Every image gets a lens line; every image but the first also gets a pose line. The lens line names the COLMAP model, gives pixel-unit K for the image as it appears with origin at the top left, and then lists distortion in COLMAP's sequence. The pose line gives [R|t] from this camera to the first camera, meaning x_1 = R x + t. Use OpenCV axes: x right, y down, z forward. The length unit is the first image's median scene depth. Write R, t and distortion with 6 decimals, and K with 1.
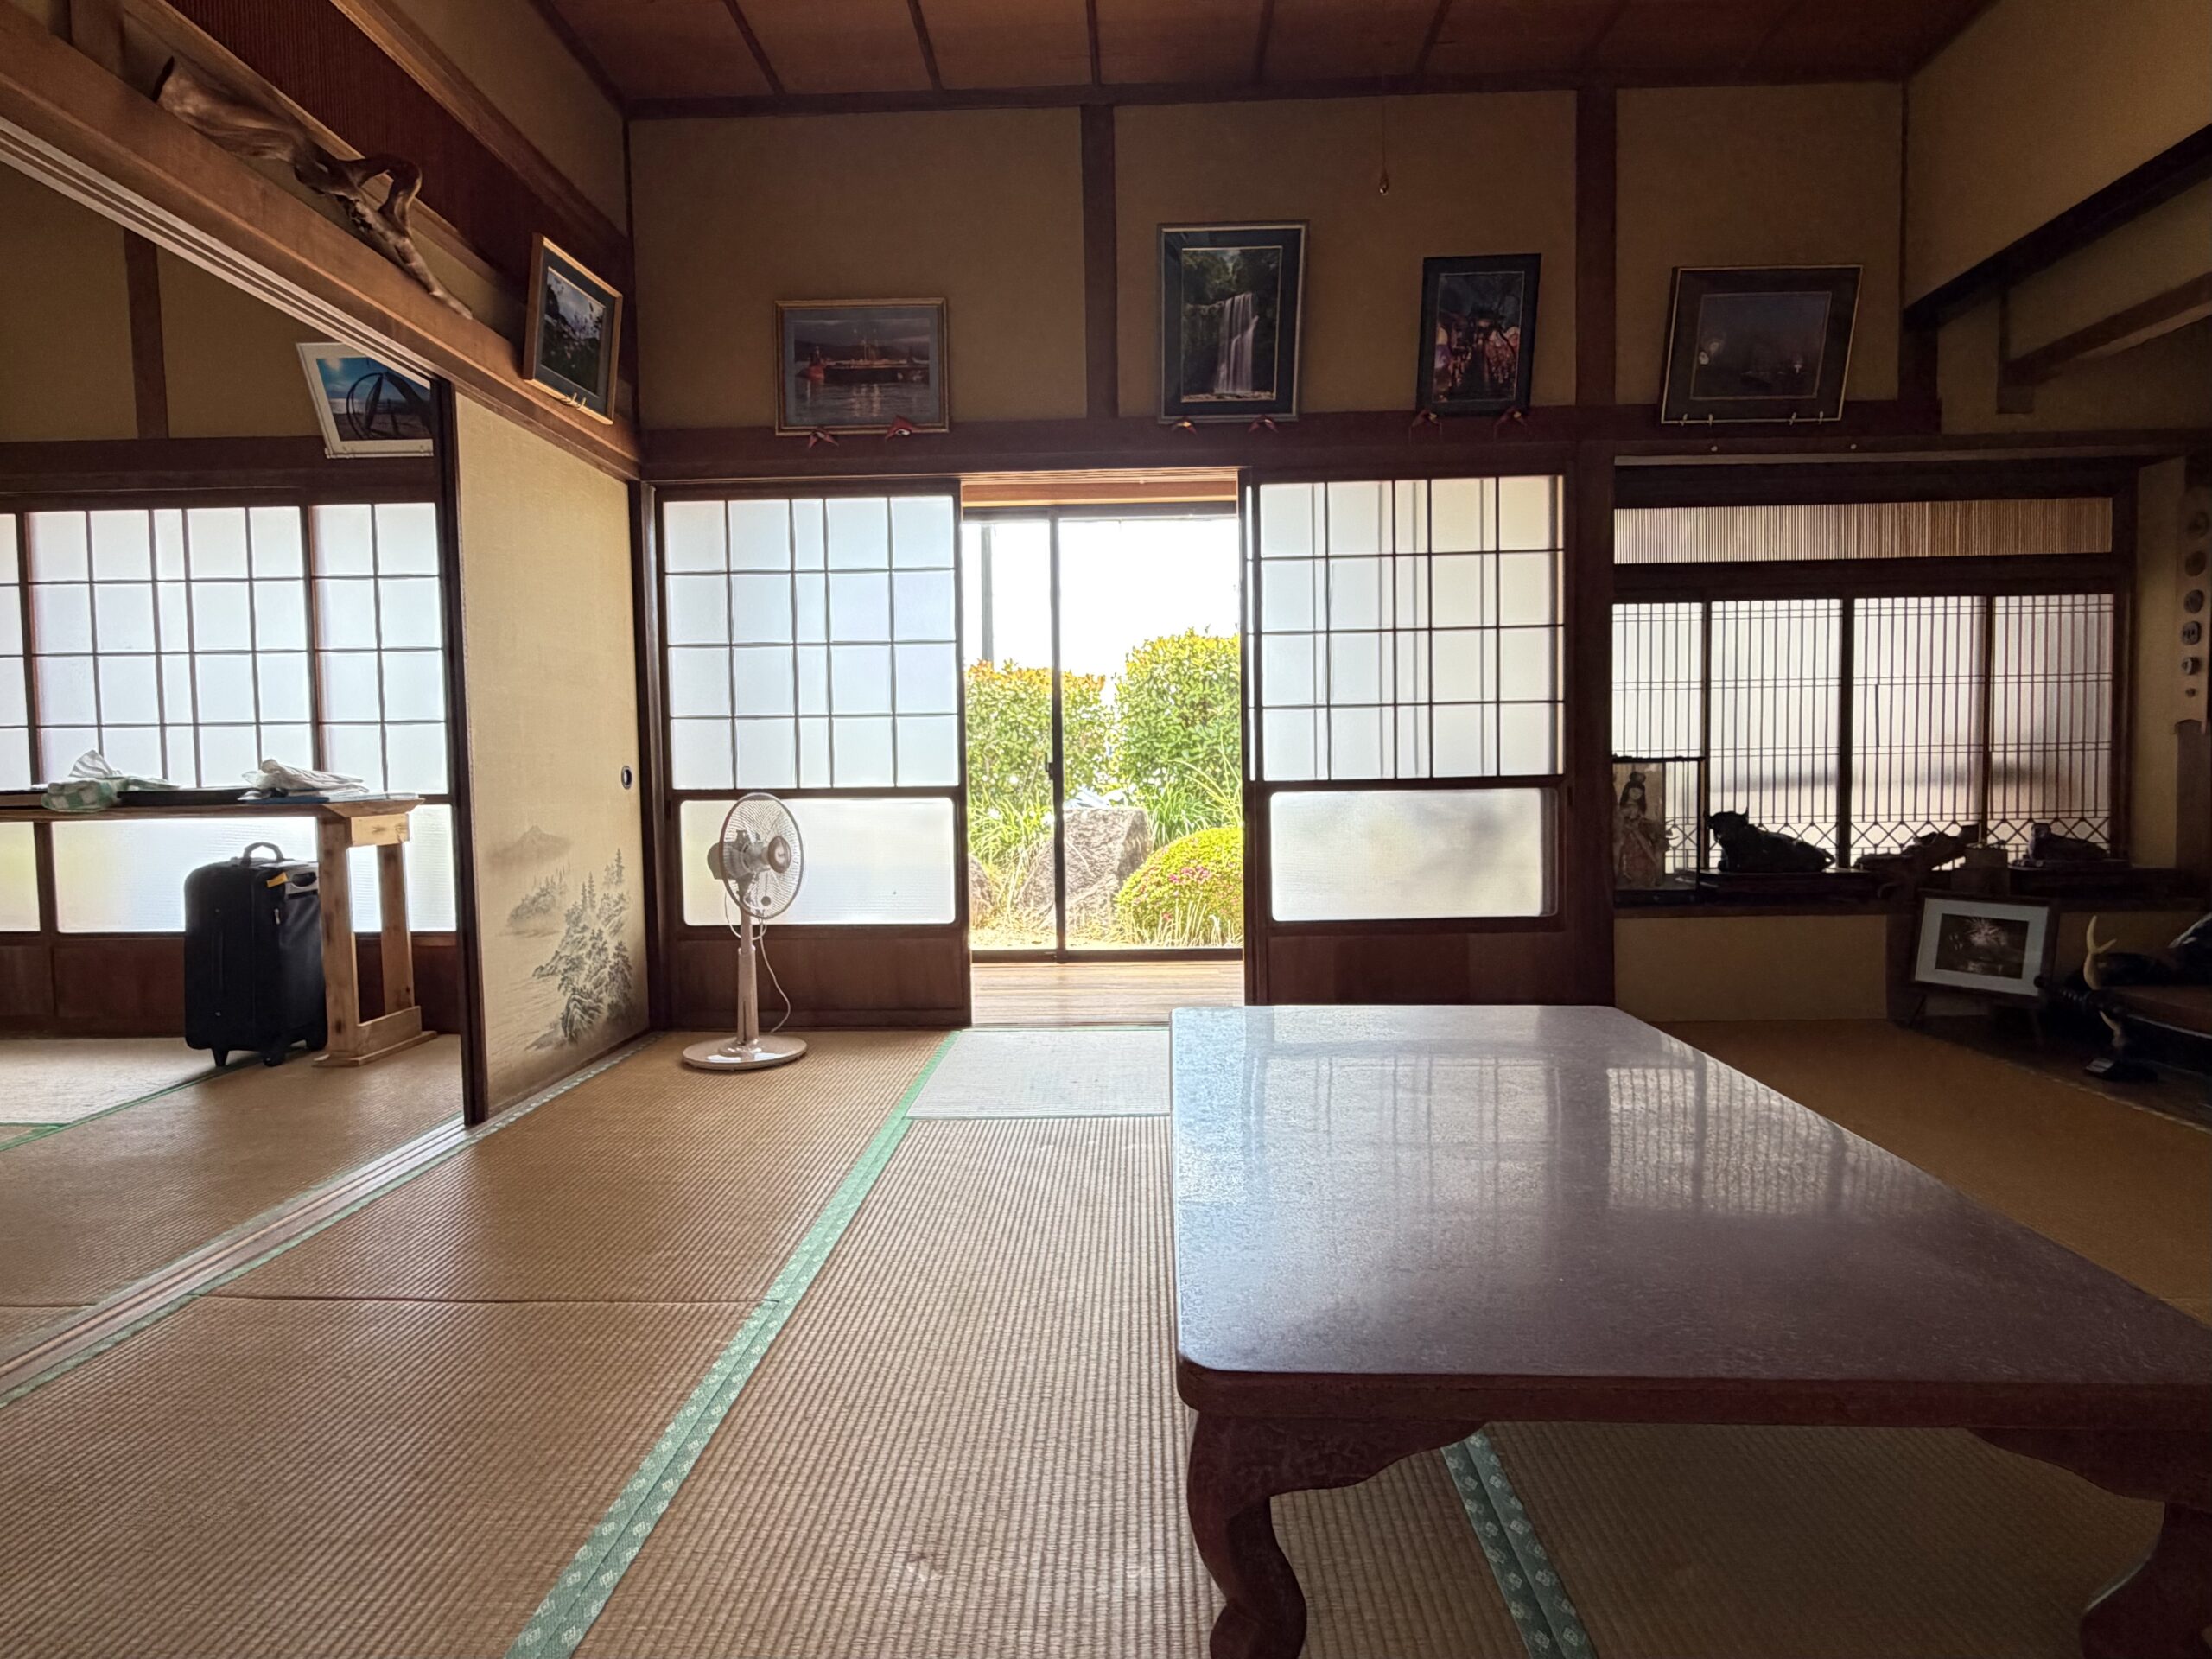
lens RADIAL K [[1051.8, 0, 1100.6], [0, 1051.8, 797.7], [0, 0, 1]] dist [0.000571, 0.000479]
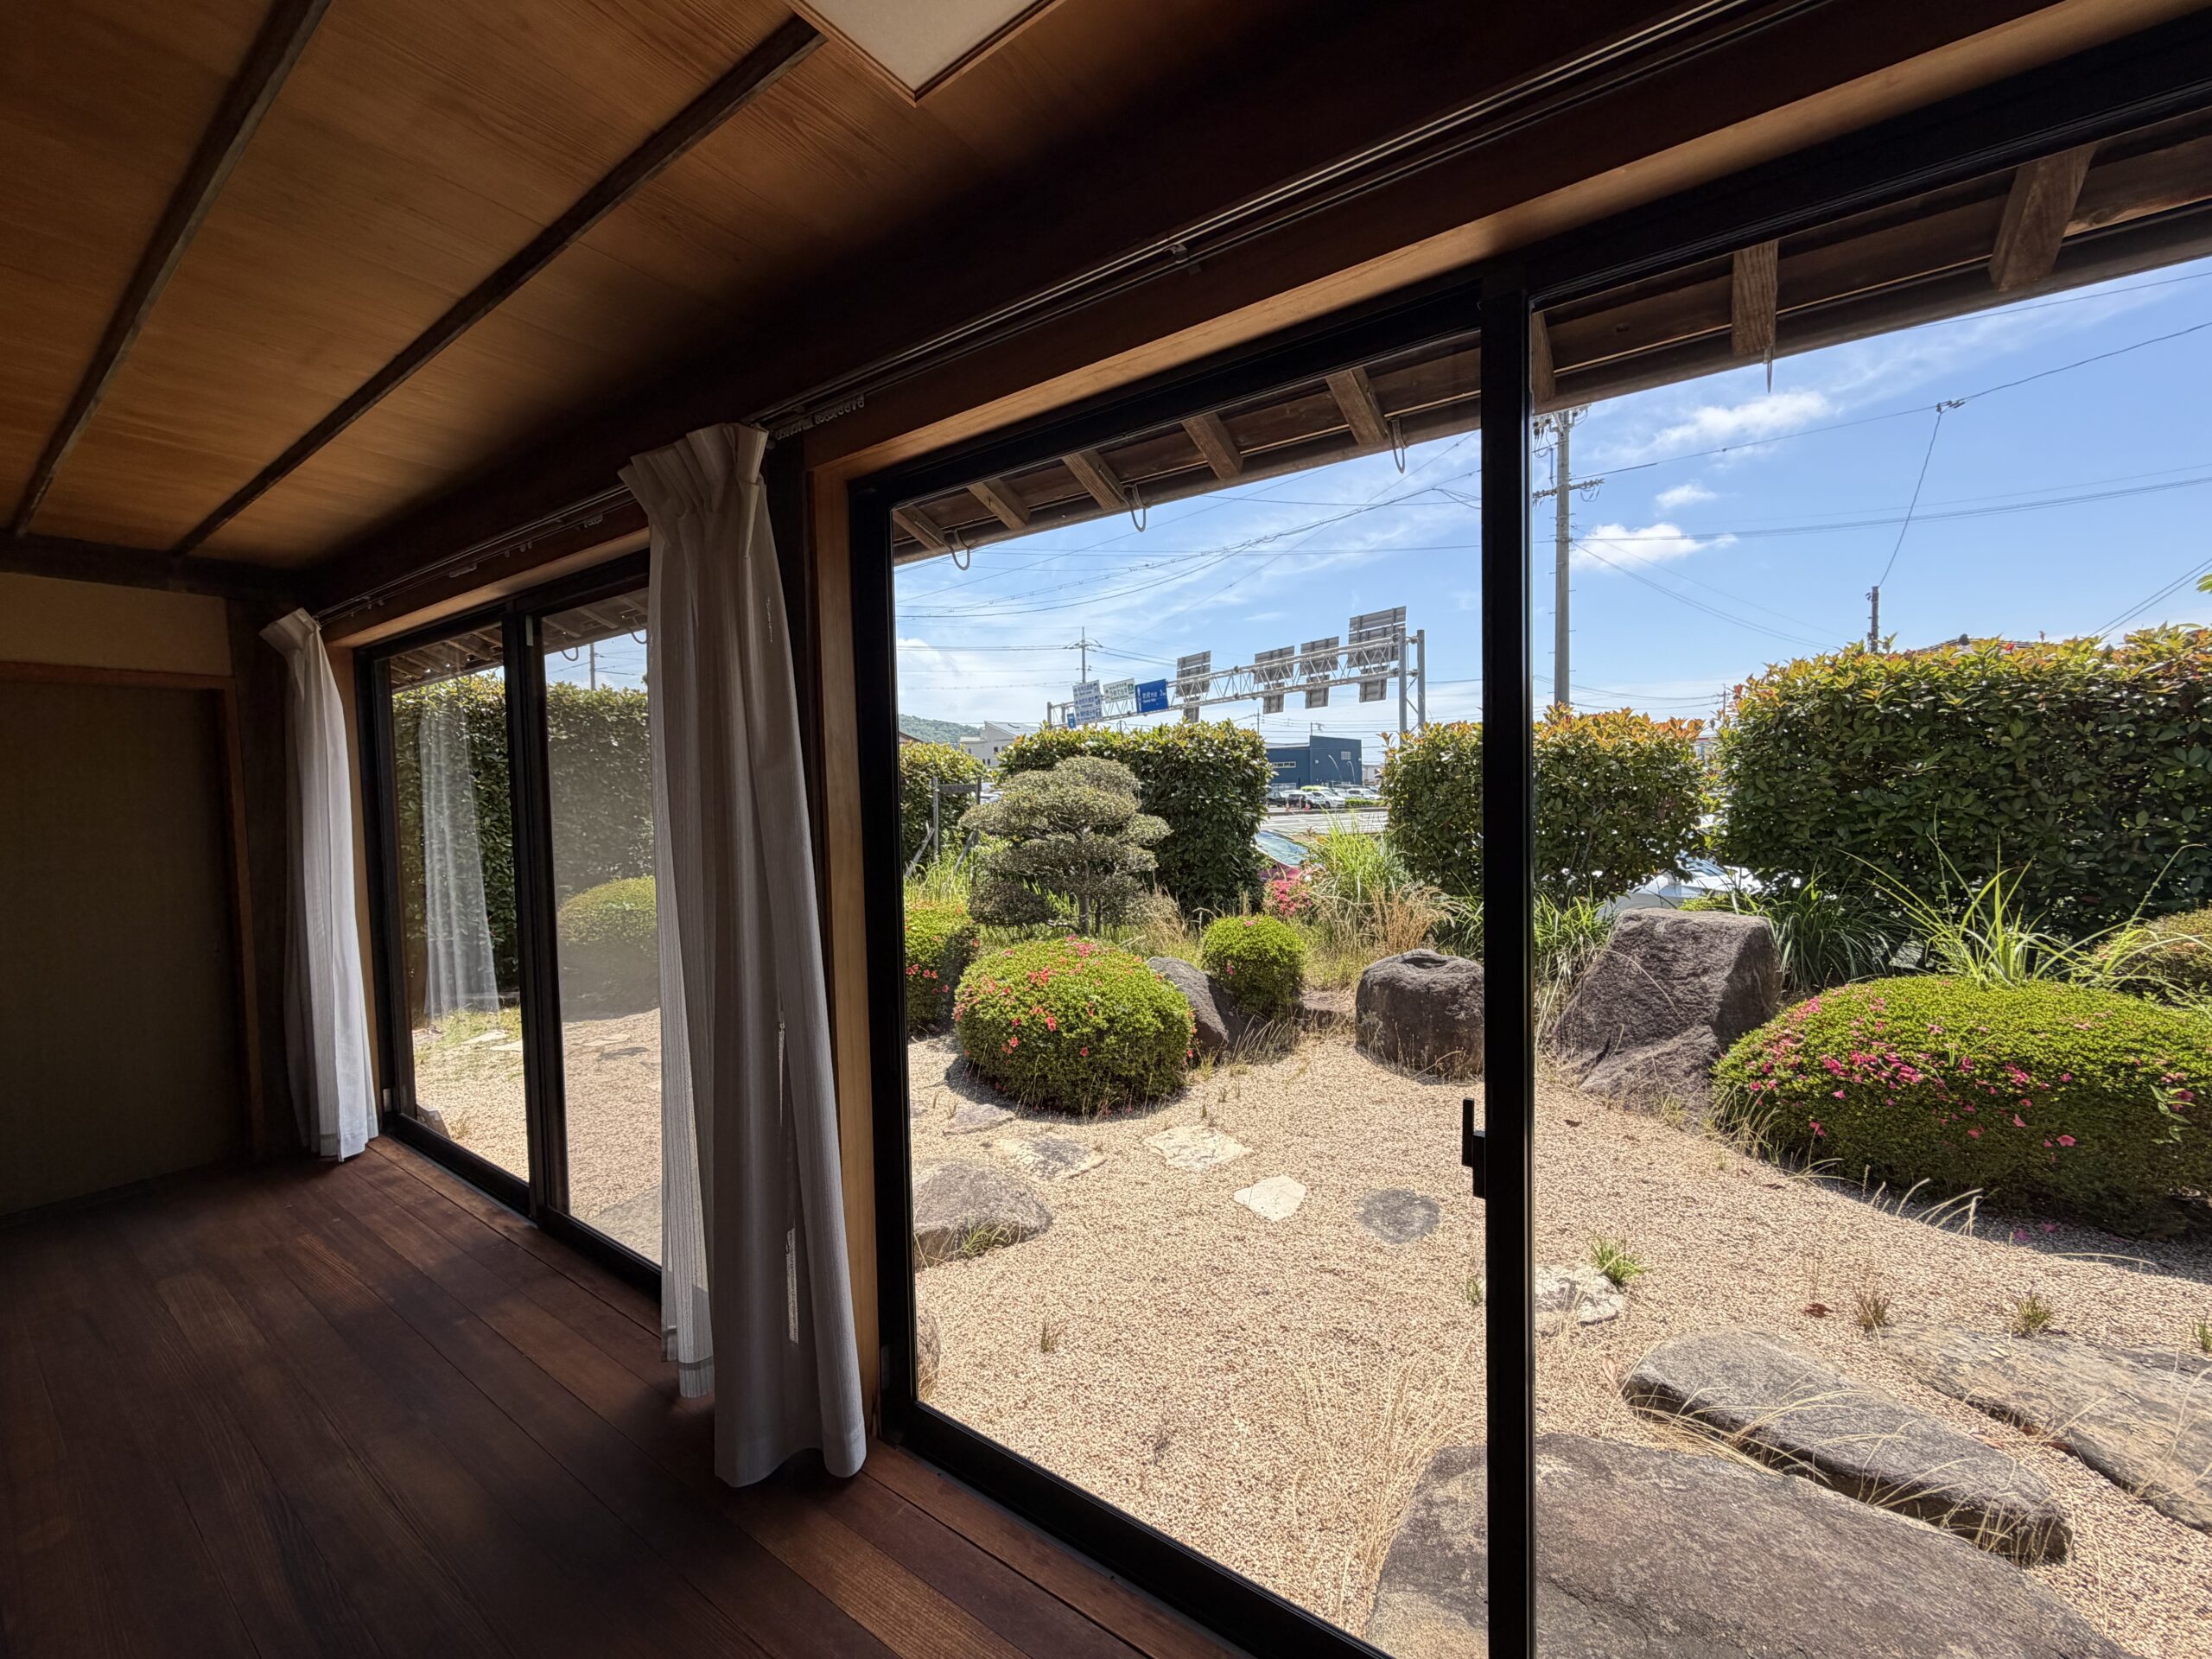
lens RADIAL K [[884.6, 0, 1109.1], [0, 884.6, 833.3], [0, 0, 1]] dist [-0.000596, 0.000257]
pose [[0.834495, 0.018459, -0.550707, 0.001194], [-0.016636, 0.999827, 0.008303, -0.052445], [0.550765, 0.002233, 0.834657, 0.378615]]
